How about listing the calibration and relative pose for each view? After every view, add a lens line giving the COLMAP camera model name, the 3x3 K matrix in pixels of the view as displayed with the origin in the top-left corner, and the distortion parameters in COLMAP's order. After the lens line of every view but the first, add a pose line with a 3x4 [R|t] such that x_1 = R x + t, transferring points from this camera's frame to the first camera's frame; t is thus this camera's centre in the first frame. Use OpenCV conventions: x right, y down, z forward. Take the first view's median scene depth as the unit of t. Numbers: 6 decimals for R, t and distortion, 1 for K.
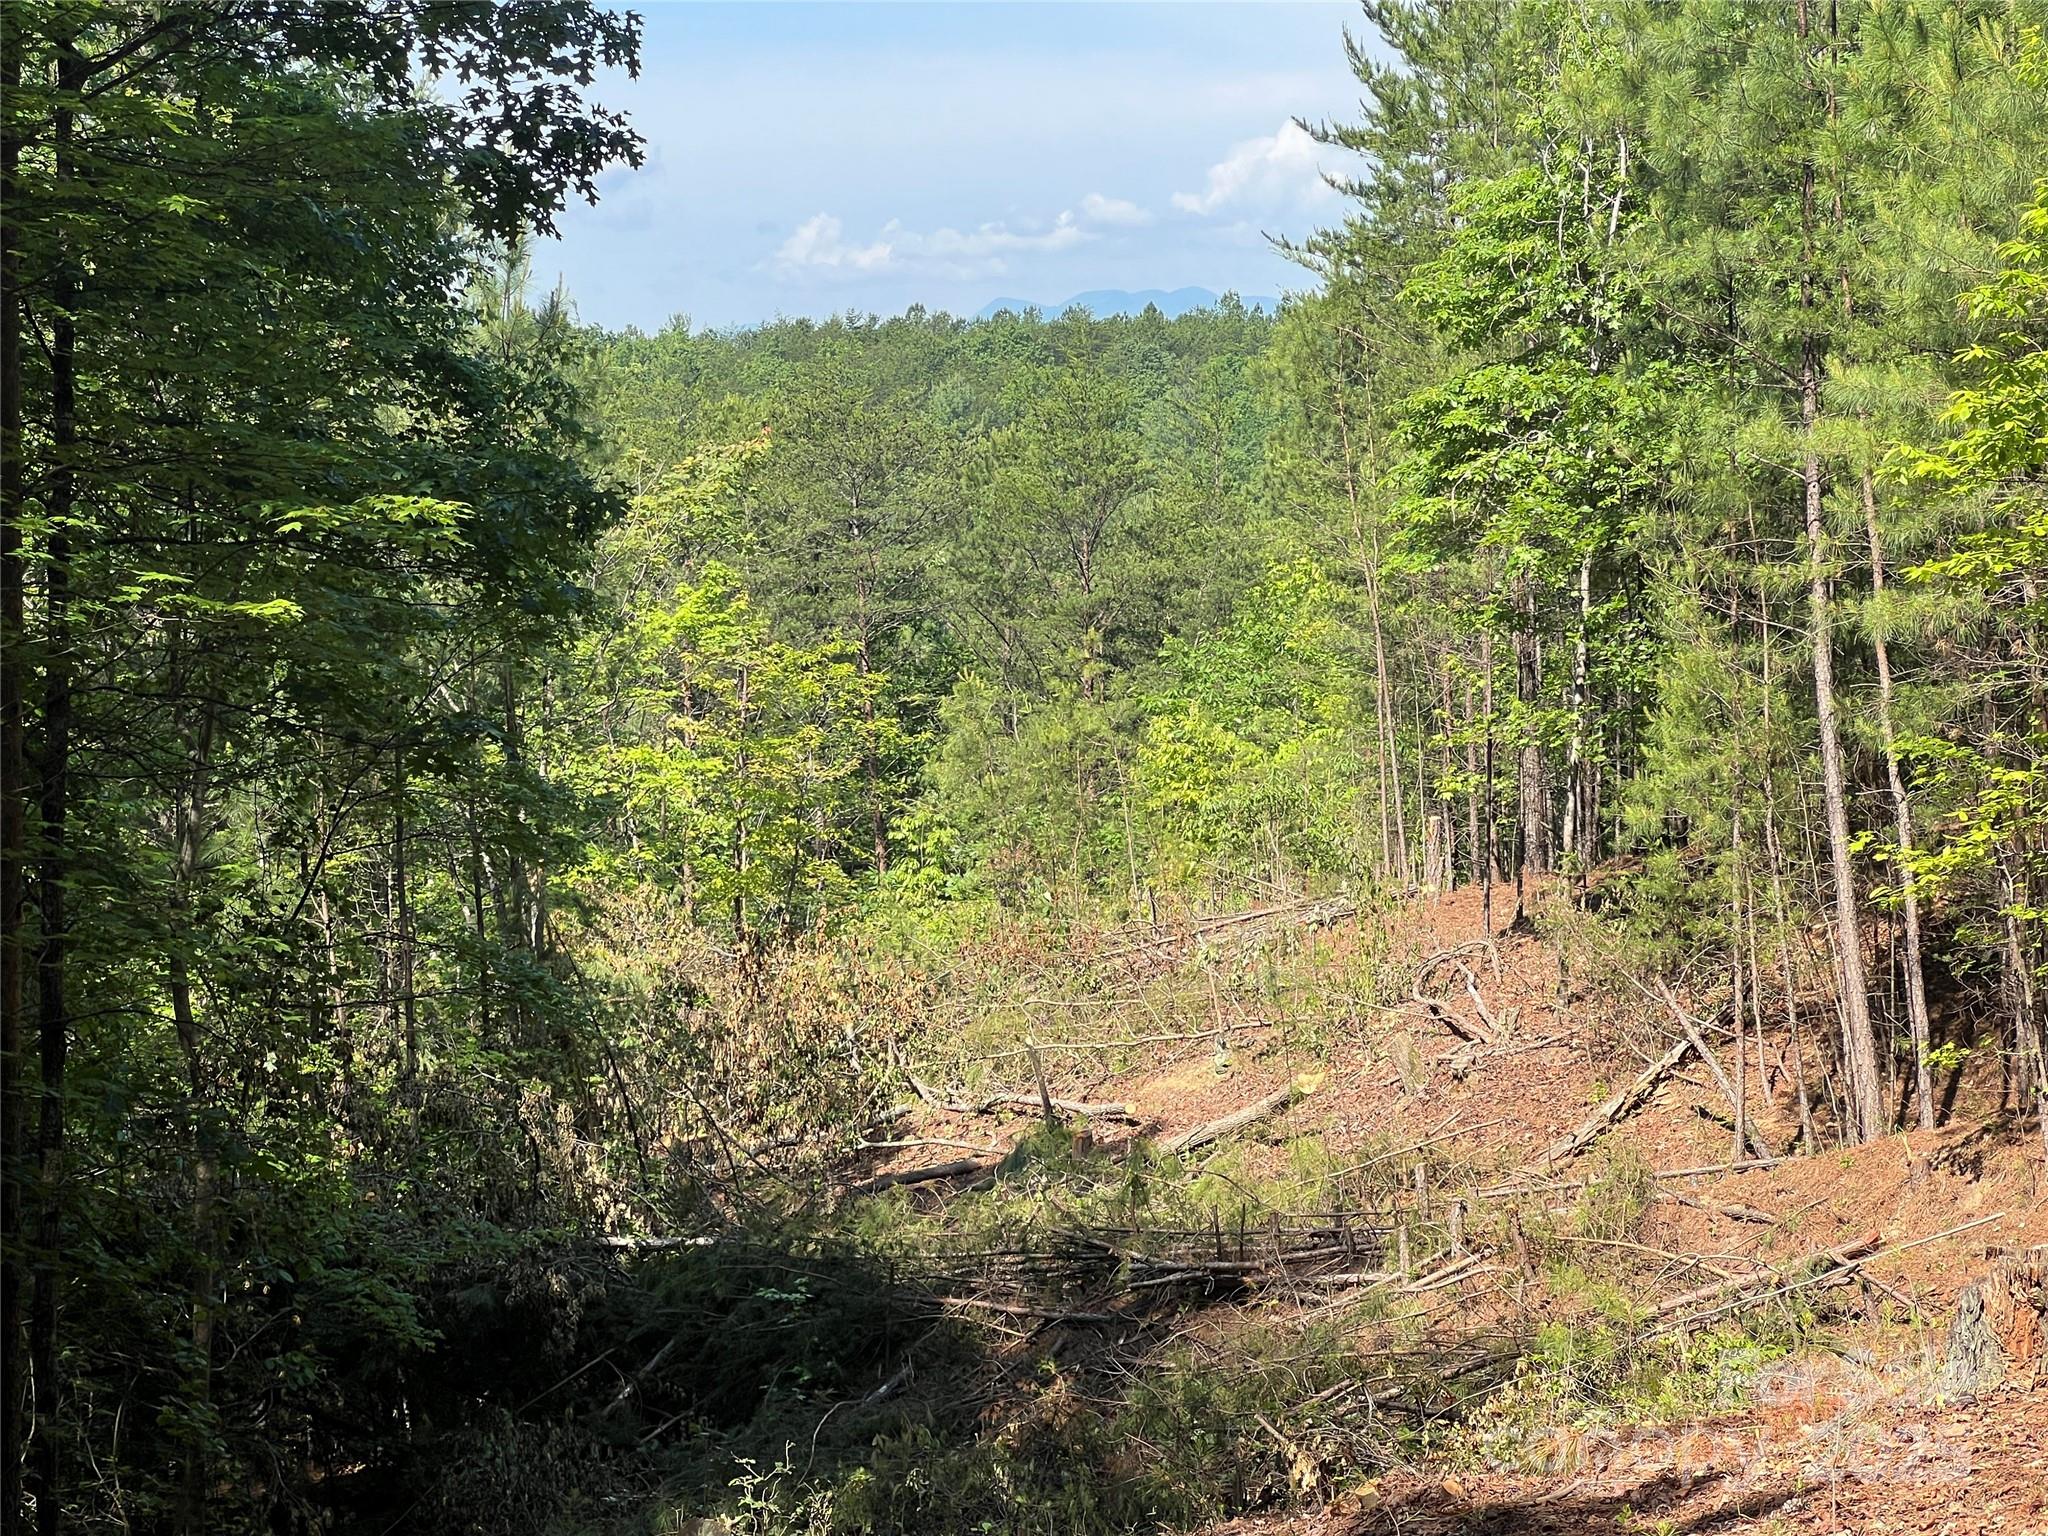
lens RADIAL K [[4753.7, 0, 1027.4], [0, 4753.7, 738.9], [0, 0, 1]] dist [-0.350348, 10.347277]
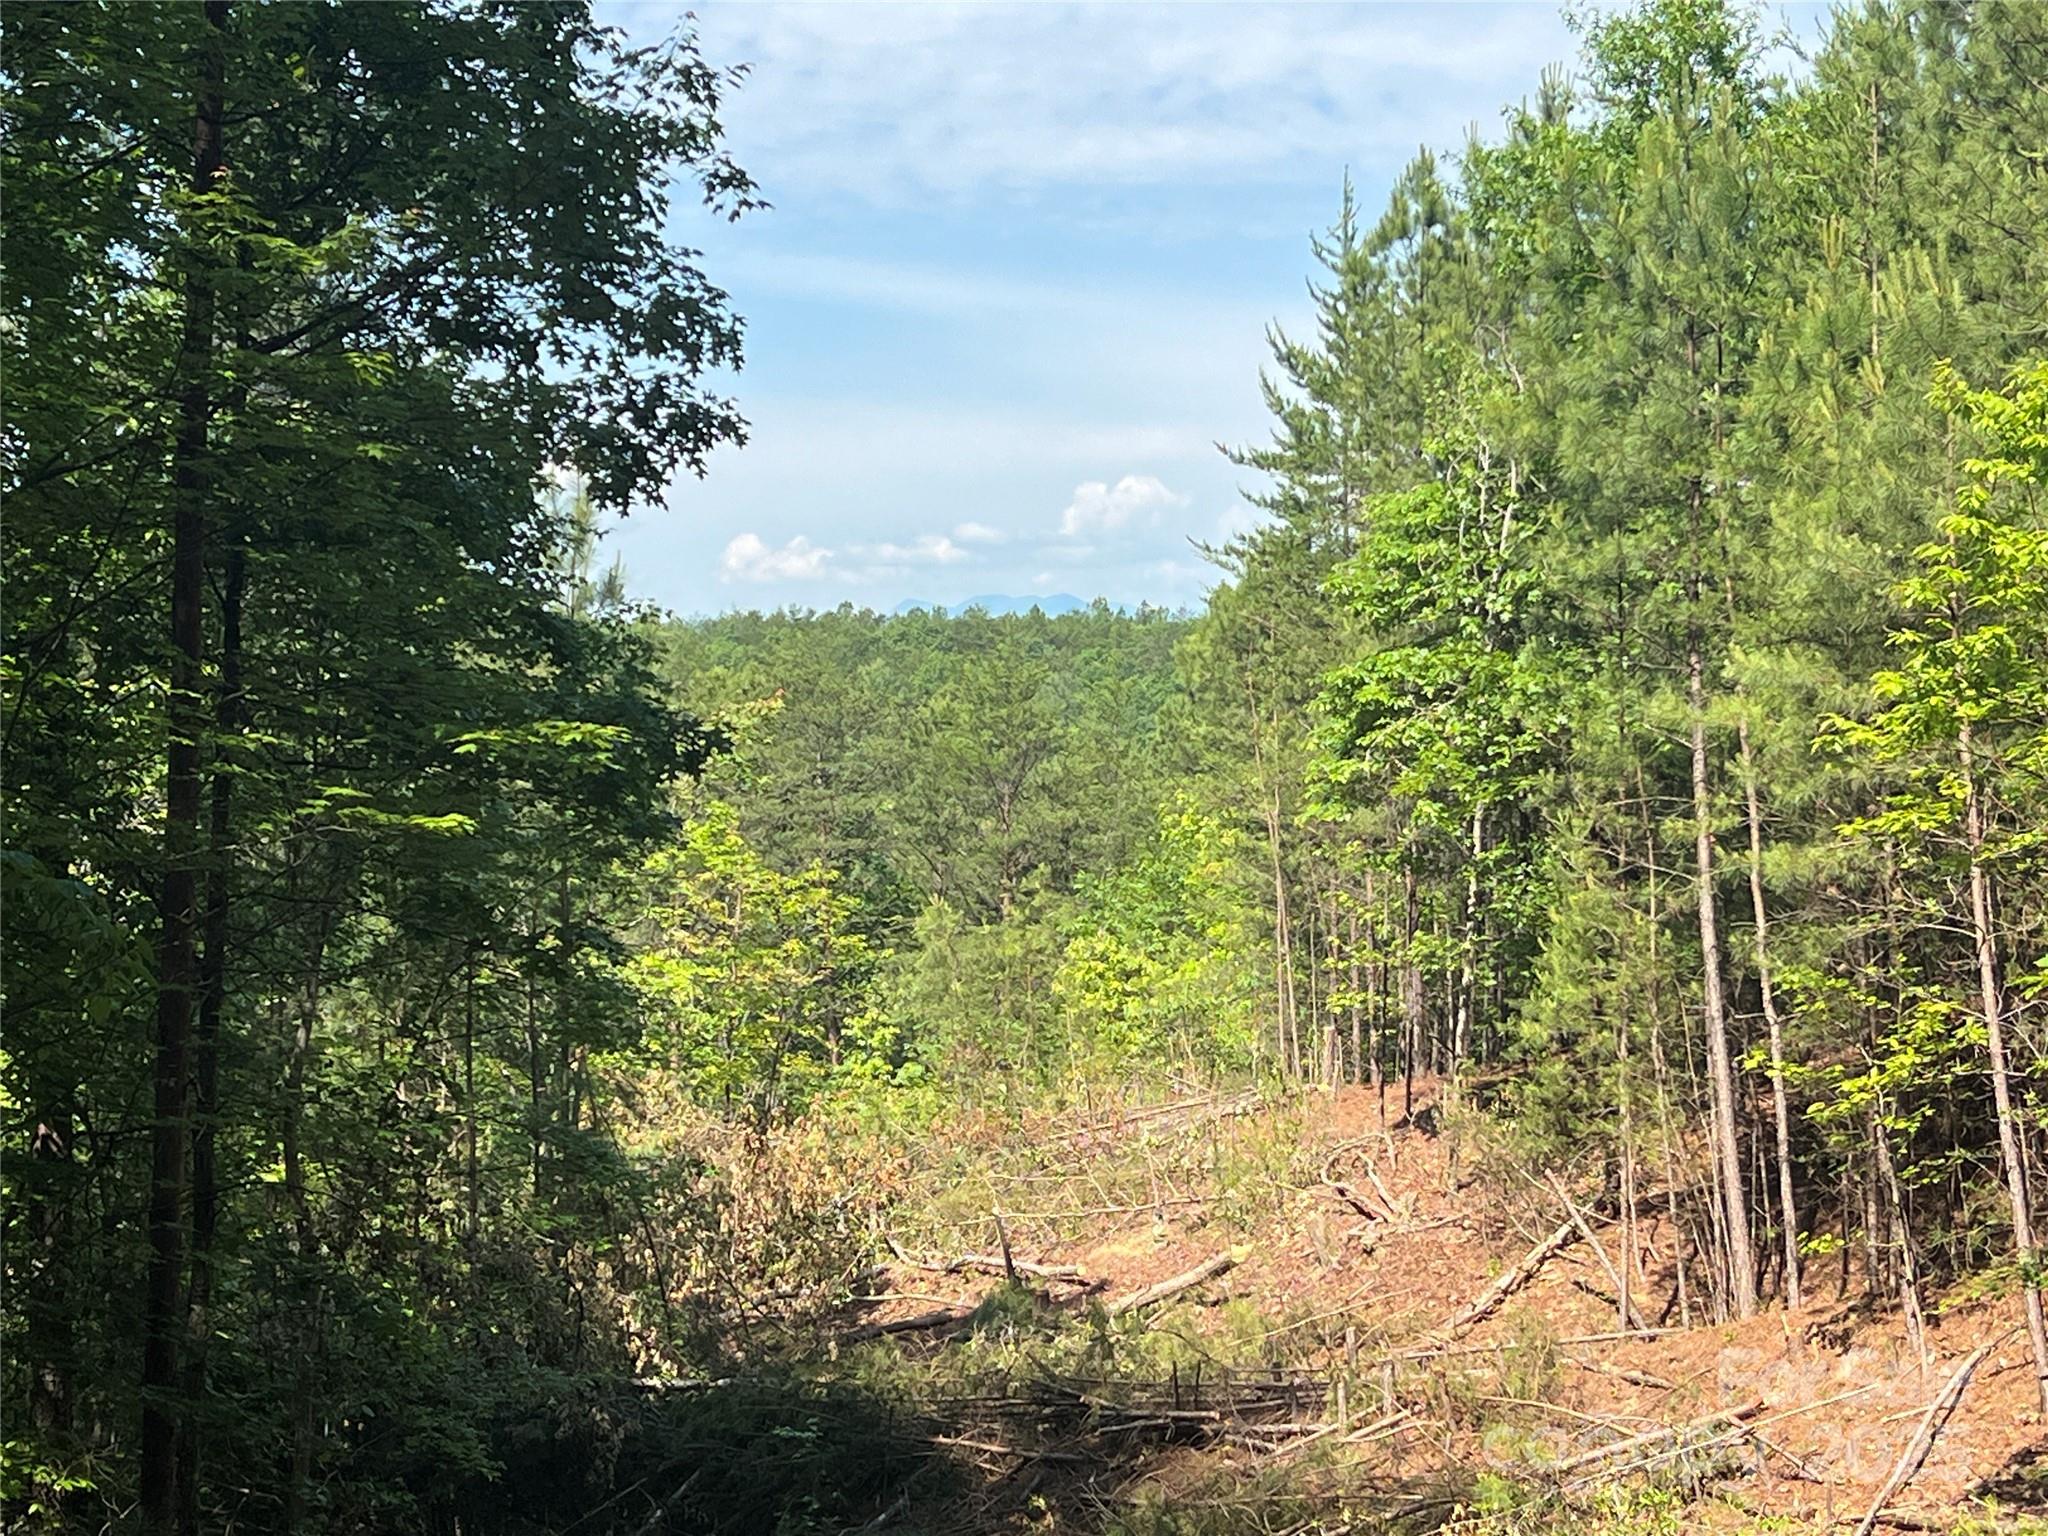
lens RADIAL K [[3827.0, 0, 1029.0], [0, 3827.0, 765.0], [0, 0, 1]] dist [0.284479, -1.383990]
pose [[0.999425, 0.021104, 0.026539, -0.020477], [-0.019755, 0.998548, -0.050122, 0.000575], [-0.027558, 0.049569, 0.998390, 0.044227]]
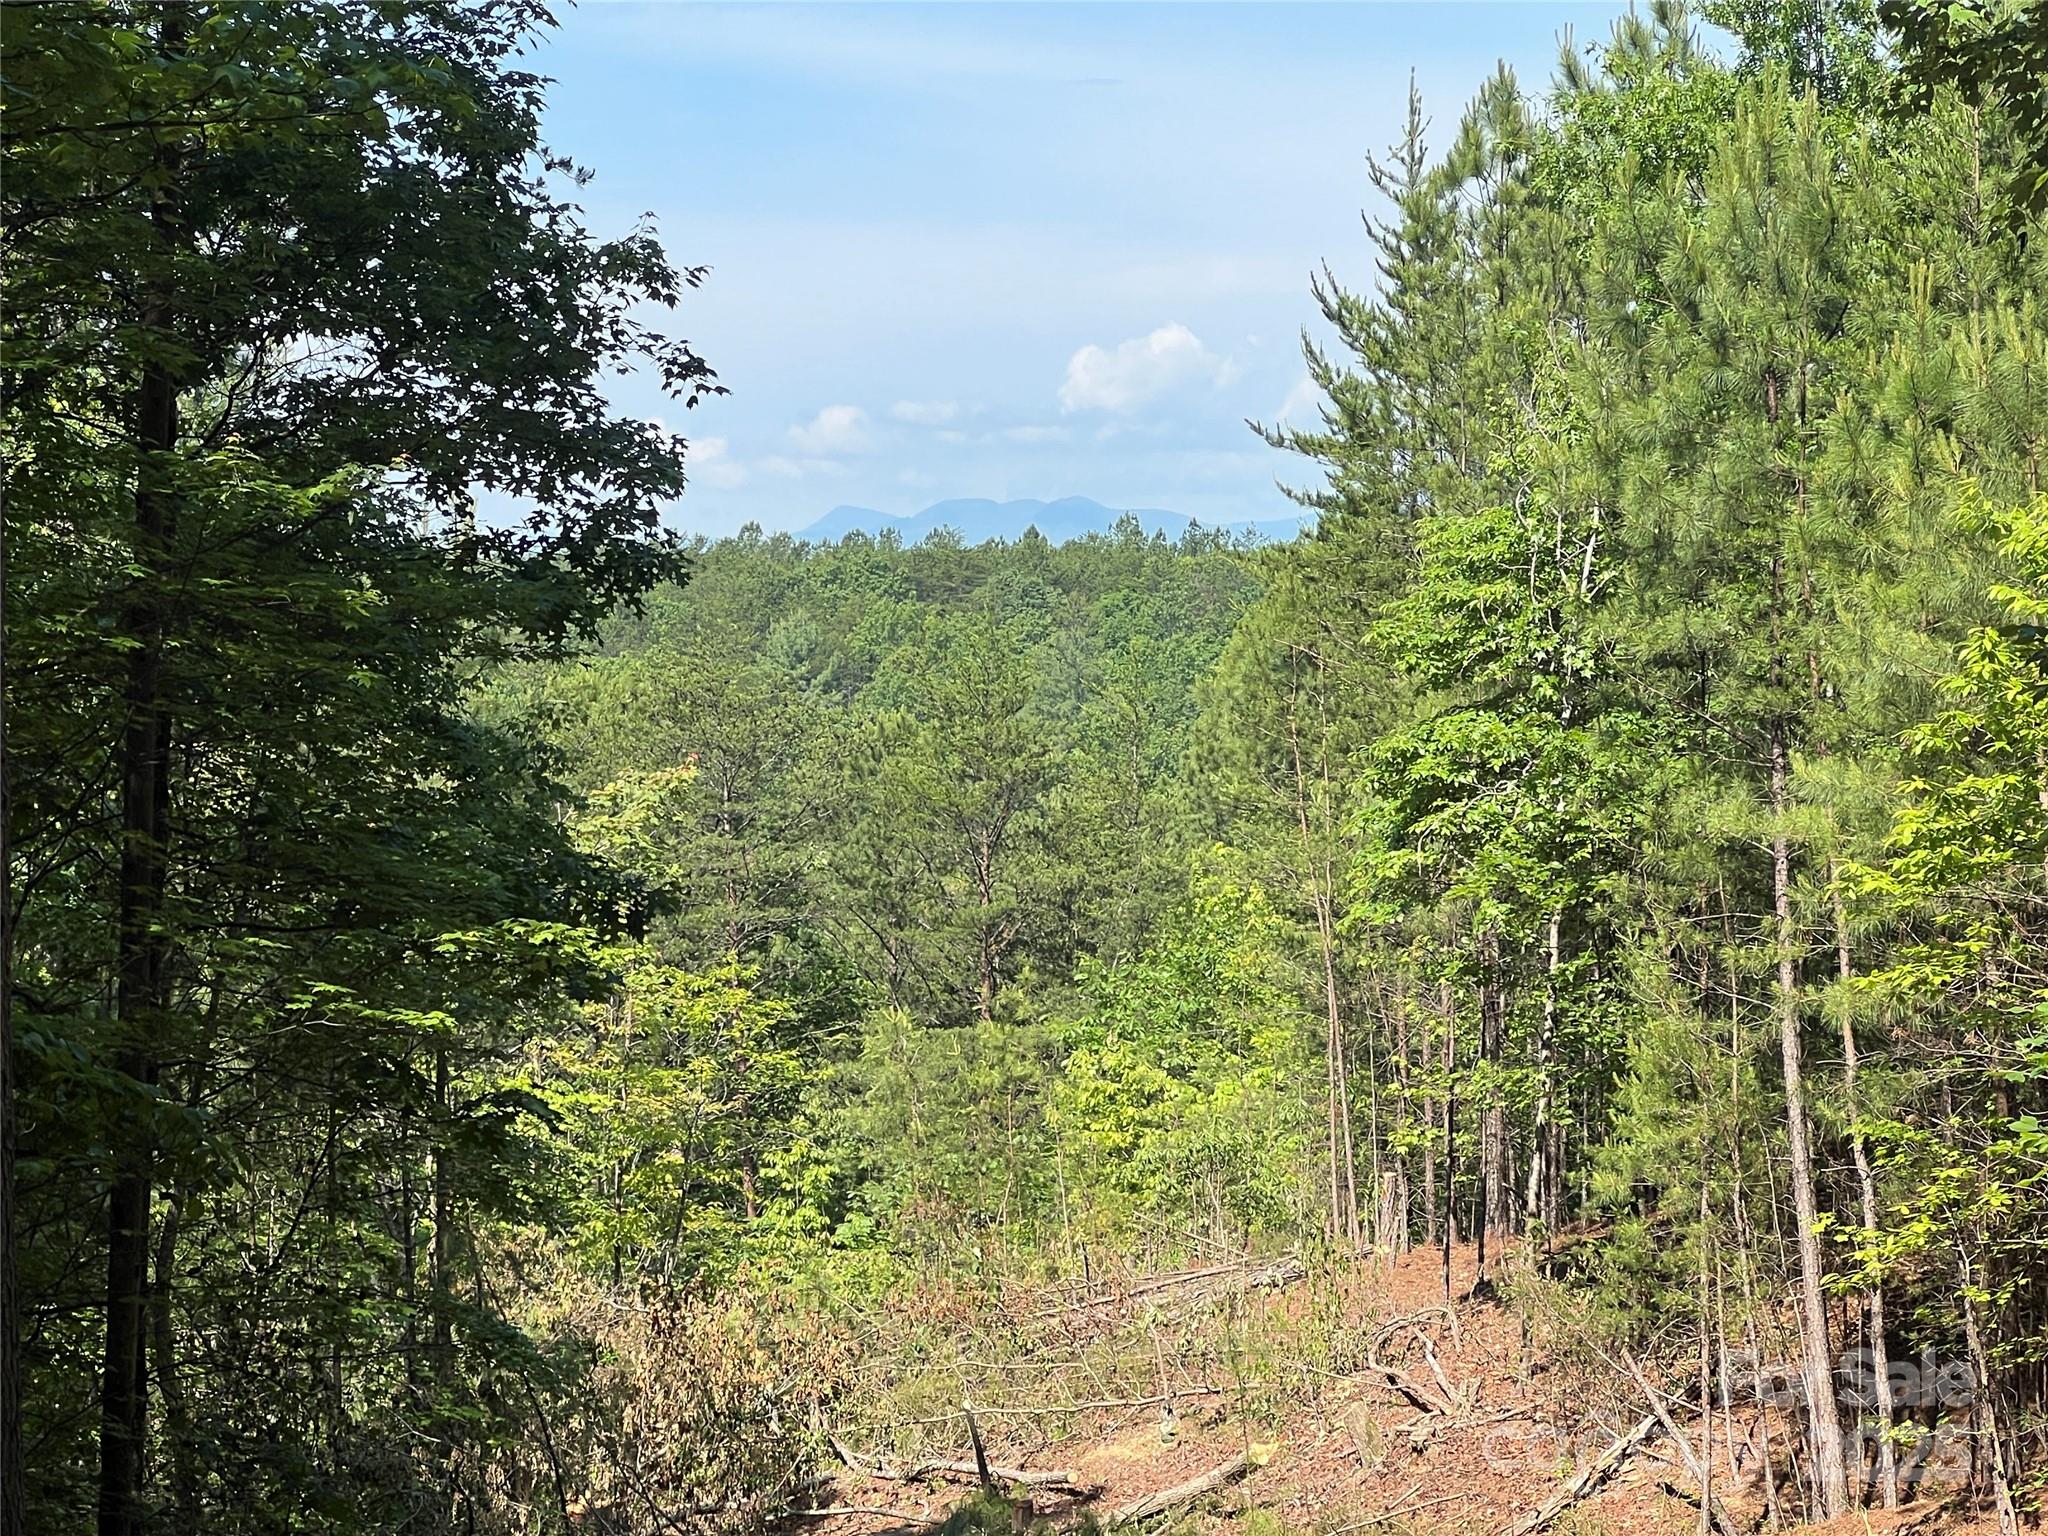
lens RADIAL K [[5759.7, 0, 960.7], [0, 5759.7, 774.4], [0, 0, 1]] dist [-0.549271, 14.945378]
pose [[0.999748, 0.016333, 0.015390, -0.022252], [-0.015598, 0.998786, -0.046717, -0.010050], [-0.016135, 0.046465, 0.998790, -0.171011]]
